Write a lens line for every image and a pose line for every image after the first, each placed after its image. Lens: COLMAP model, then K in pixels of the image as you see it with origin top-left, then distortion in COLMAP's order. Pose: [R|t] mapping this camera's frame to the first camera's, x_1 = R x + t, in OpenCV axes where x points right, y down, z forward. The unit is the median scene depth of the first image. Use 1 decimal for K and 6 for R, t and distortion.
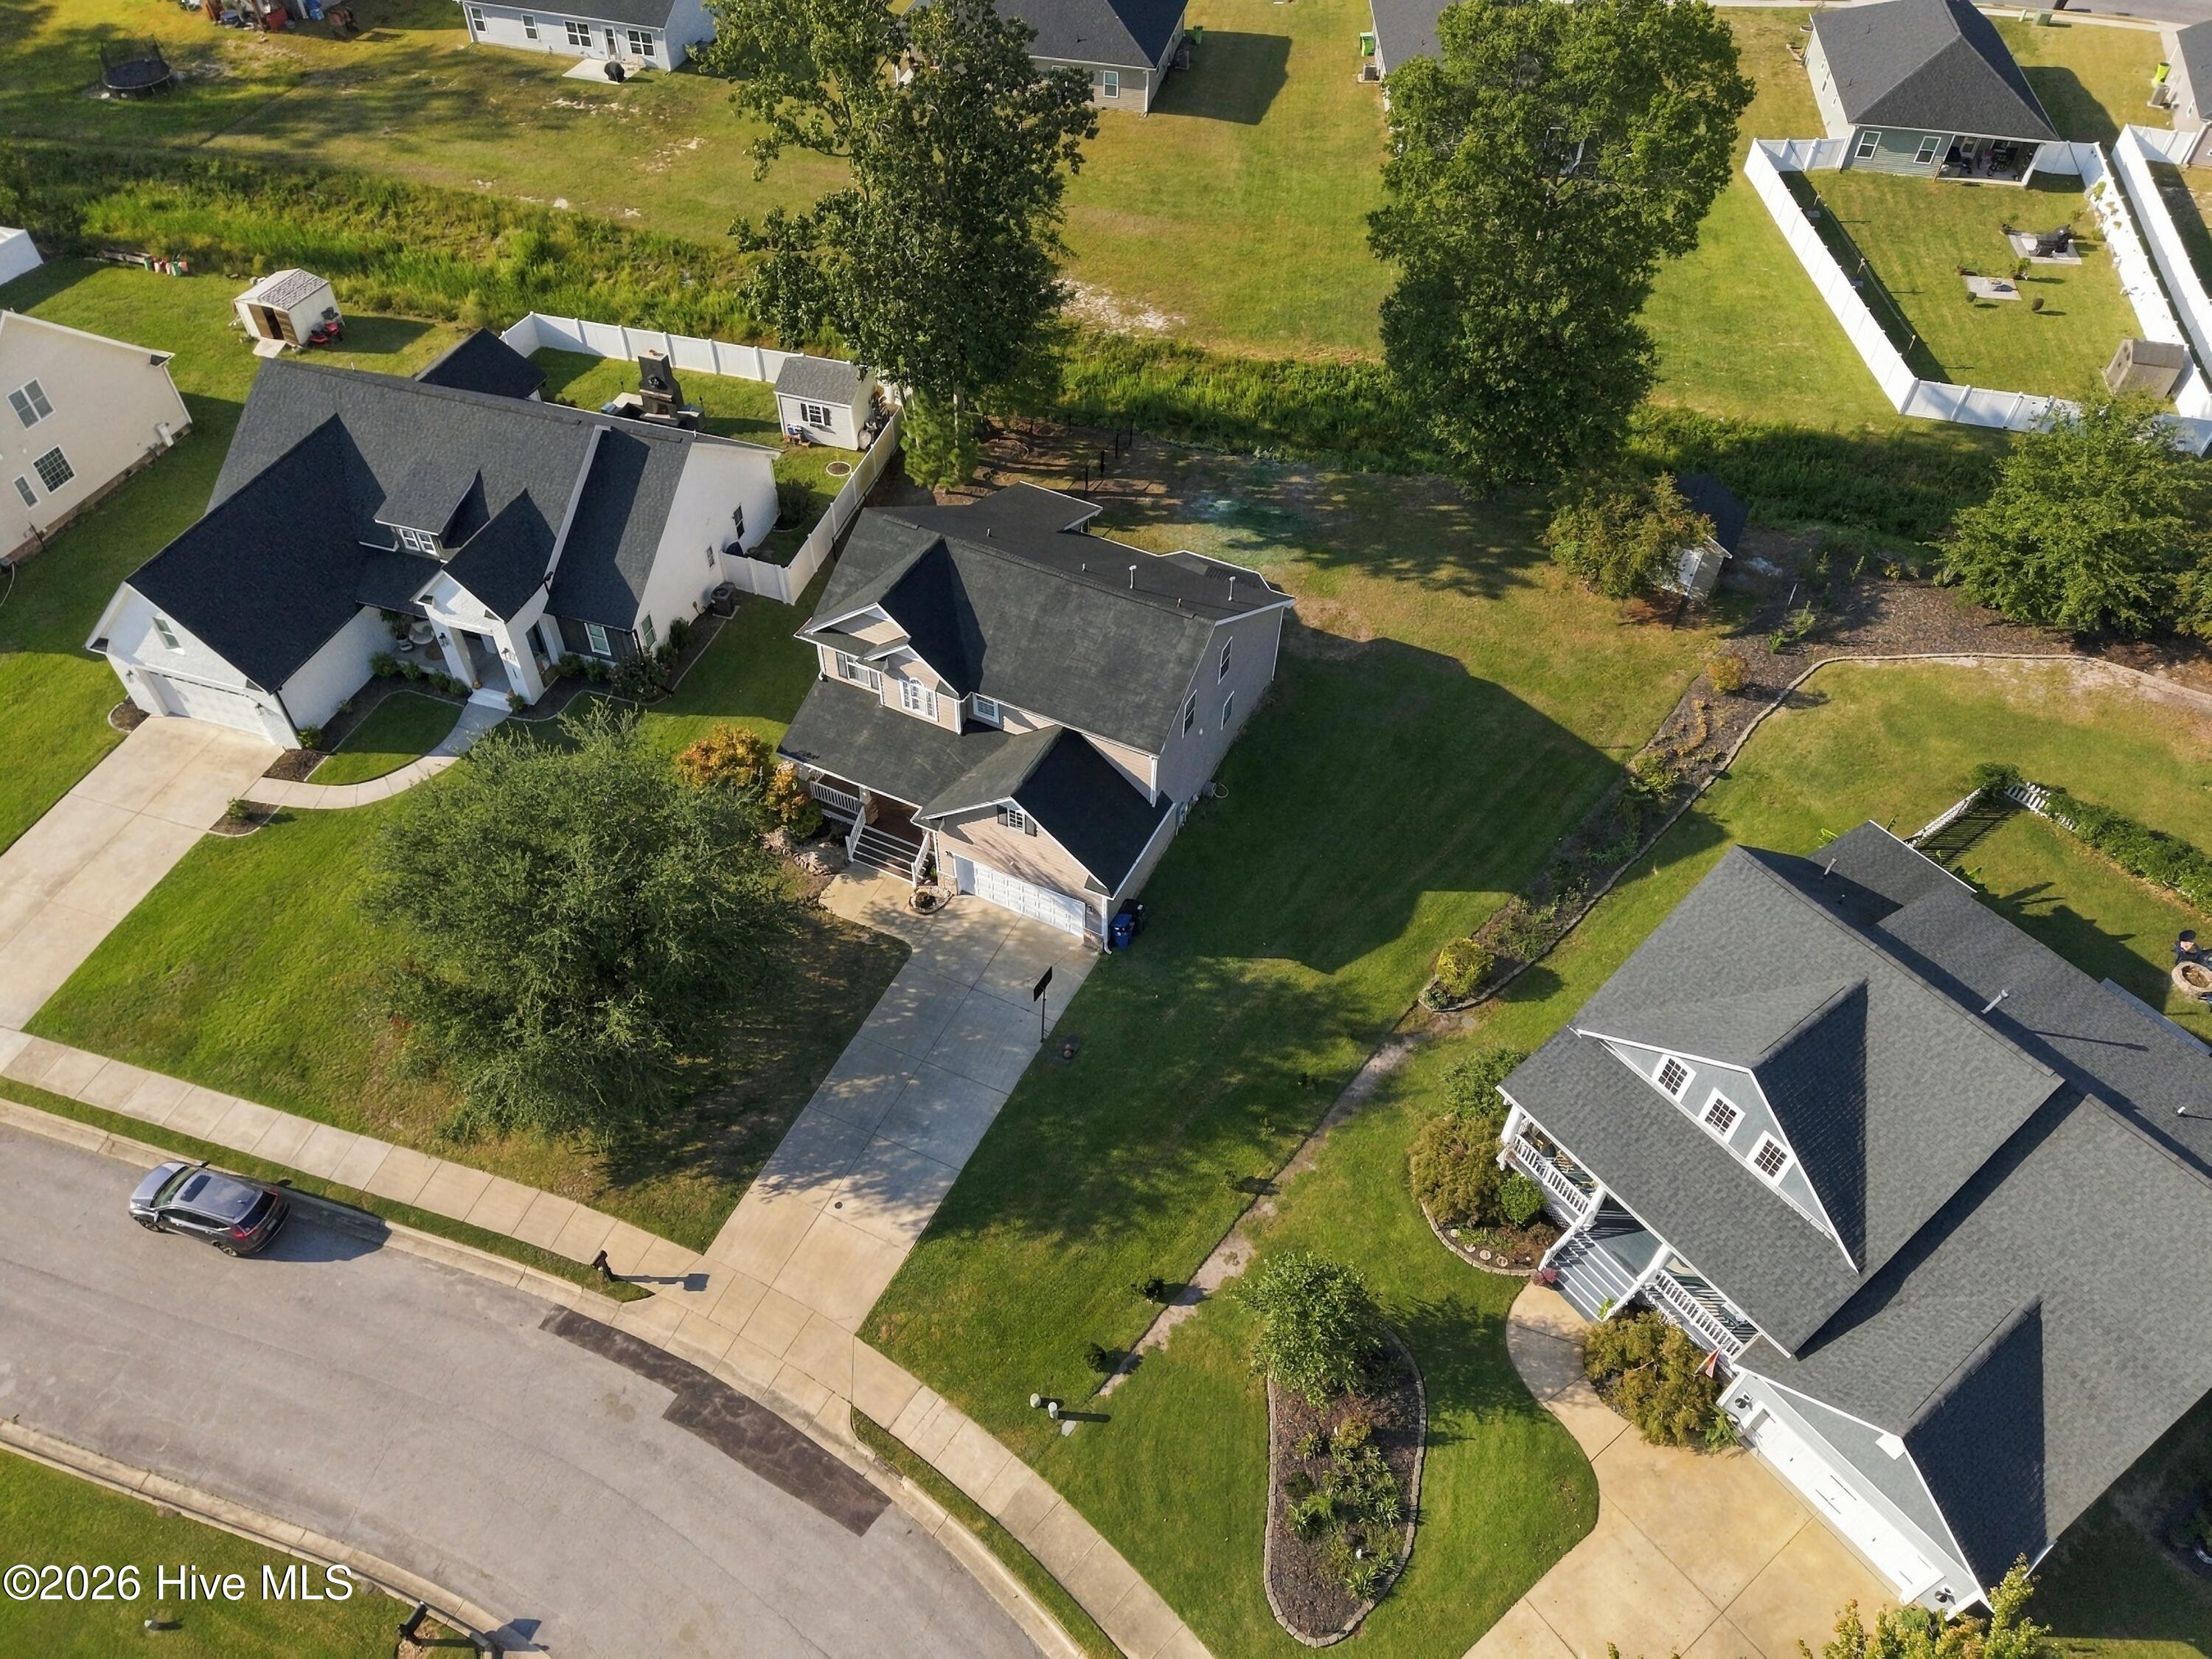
lens RADIAL K [[1504.9, 0, 1115.1], [0, 1504.9, 821.7], [0, 0, 1]] dist [0.052870, -0.059004]
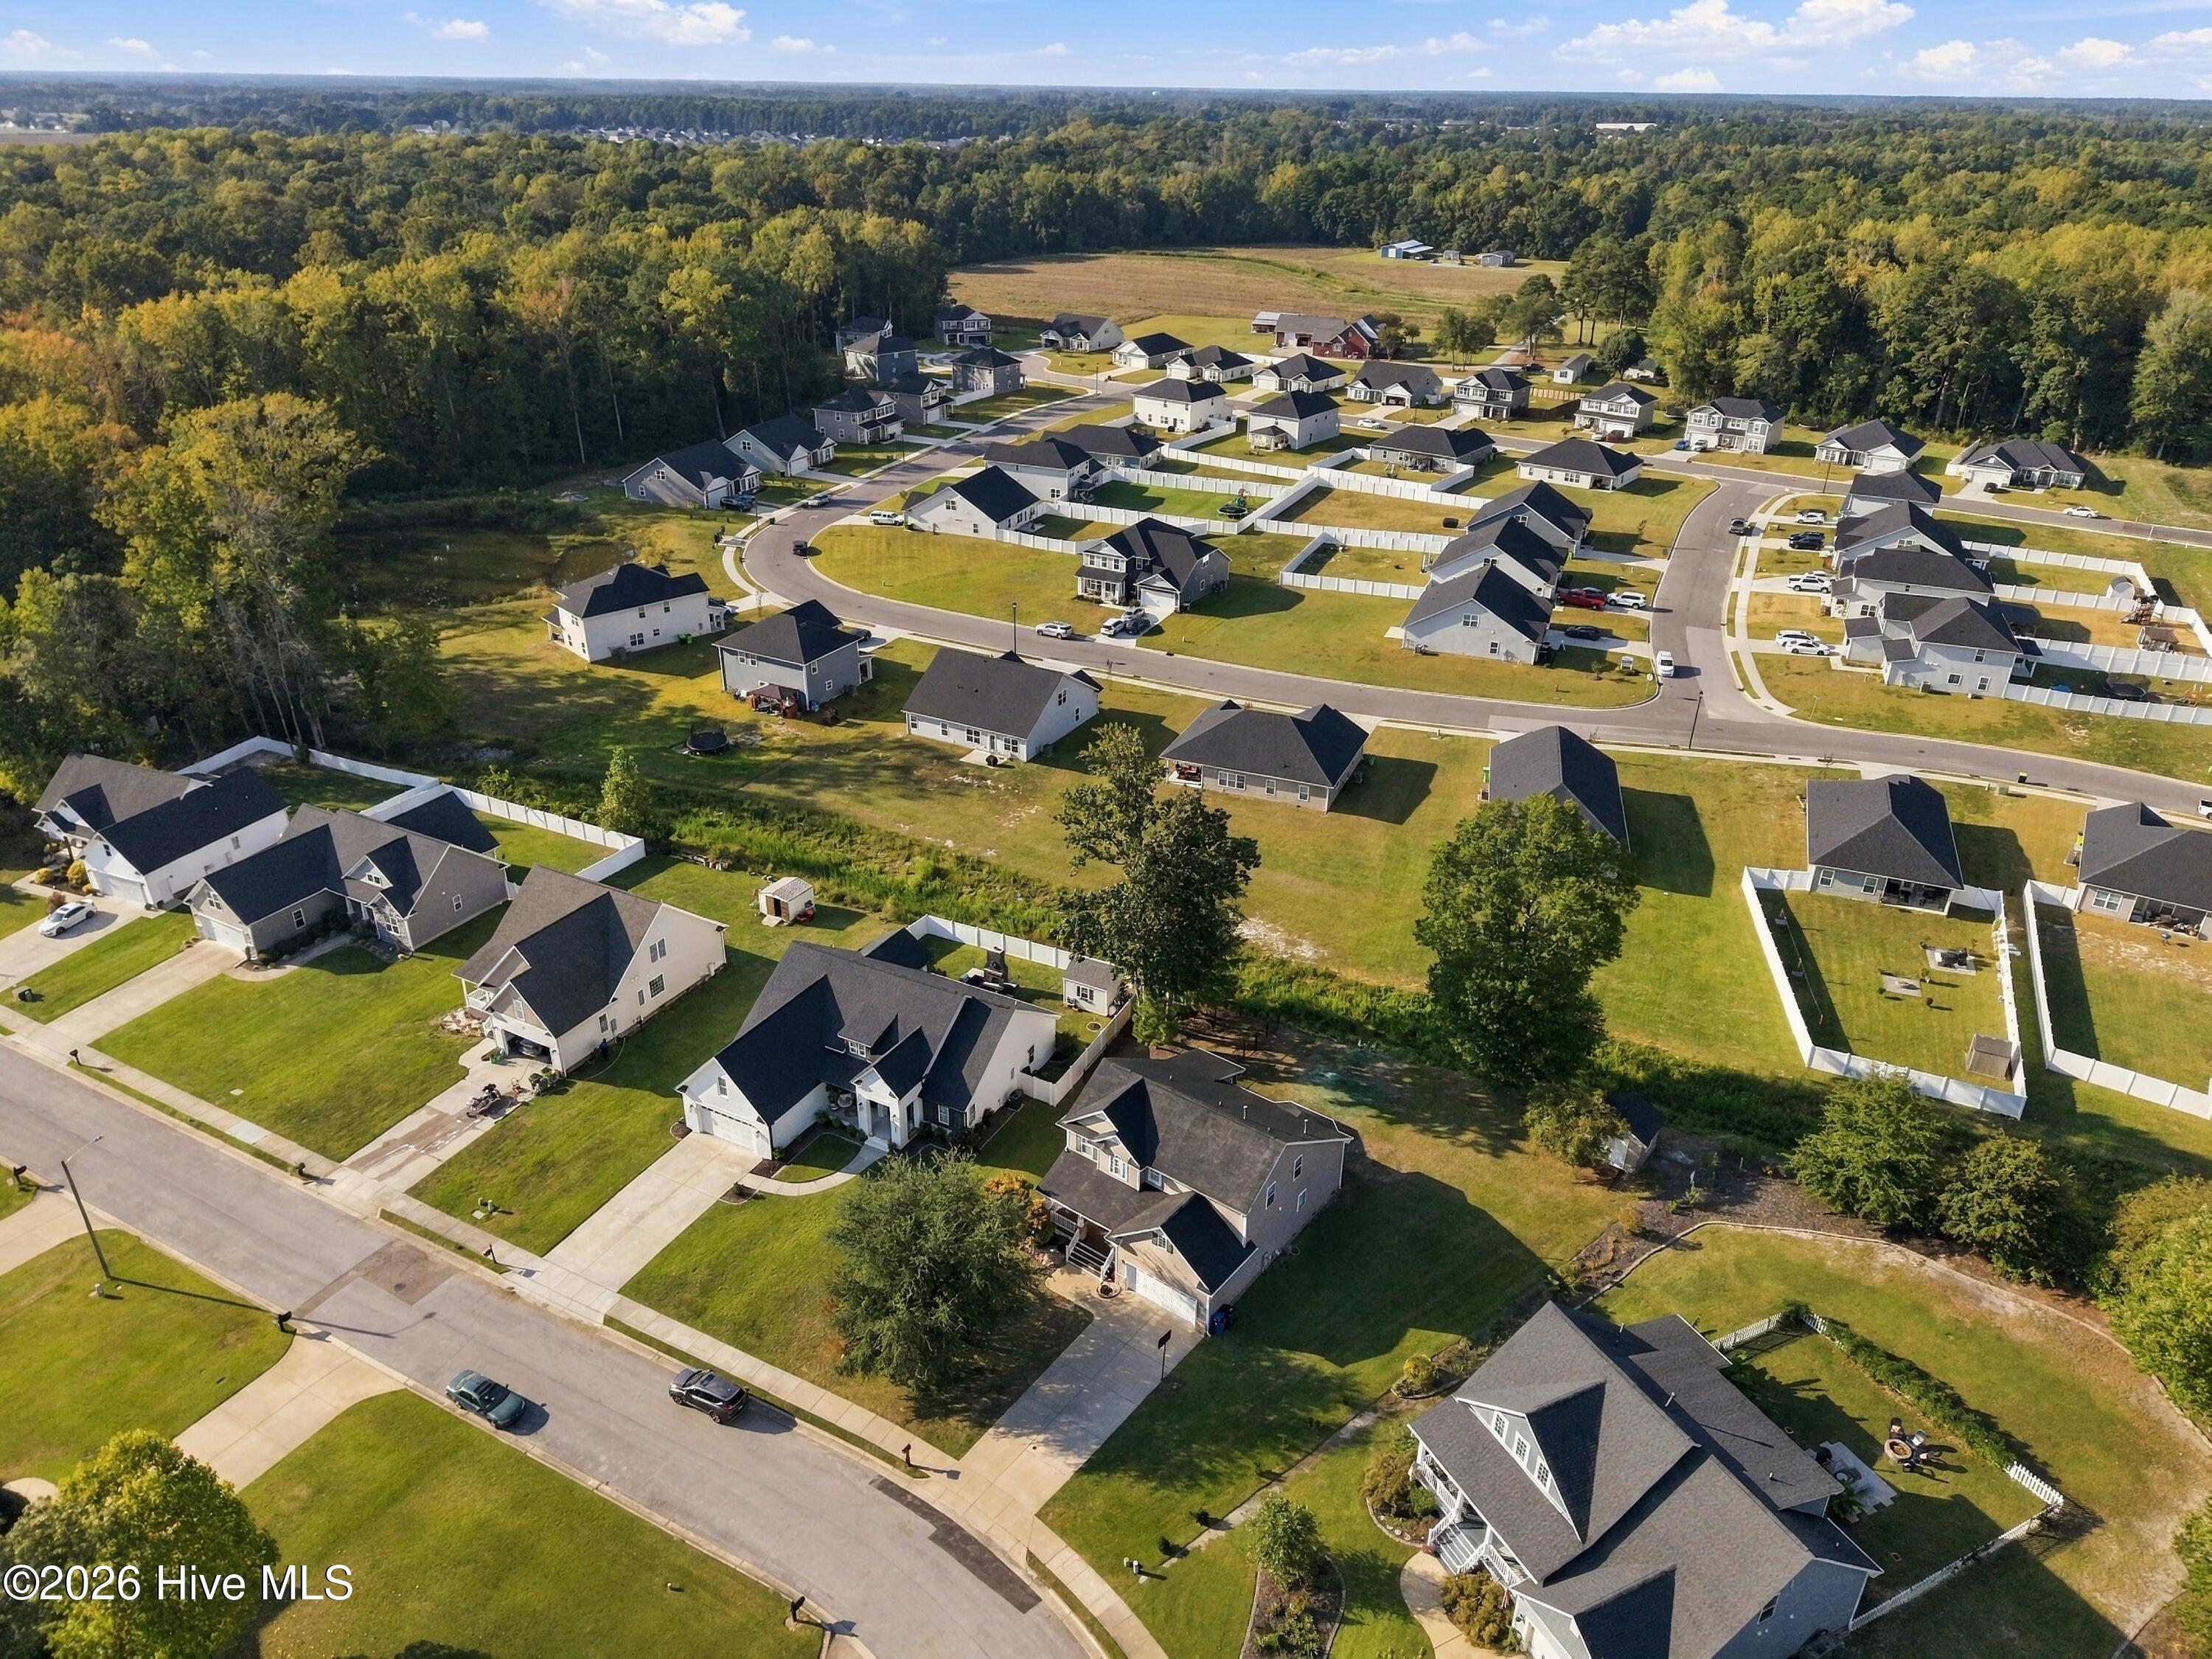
lens RADIAL K [[1504.9, 0, 1115.1], [0, 1504.9, 821.7], [0, 0, 1]] dist [0.052870, -0.059004]
pose [[0.981503, 0.079849, -0.173999, 0.133001], [-0.134385, 0.934676, -0.329121, 0.115172], [0.136352, 0.346416, 0.928118, -0.738513]]
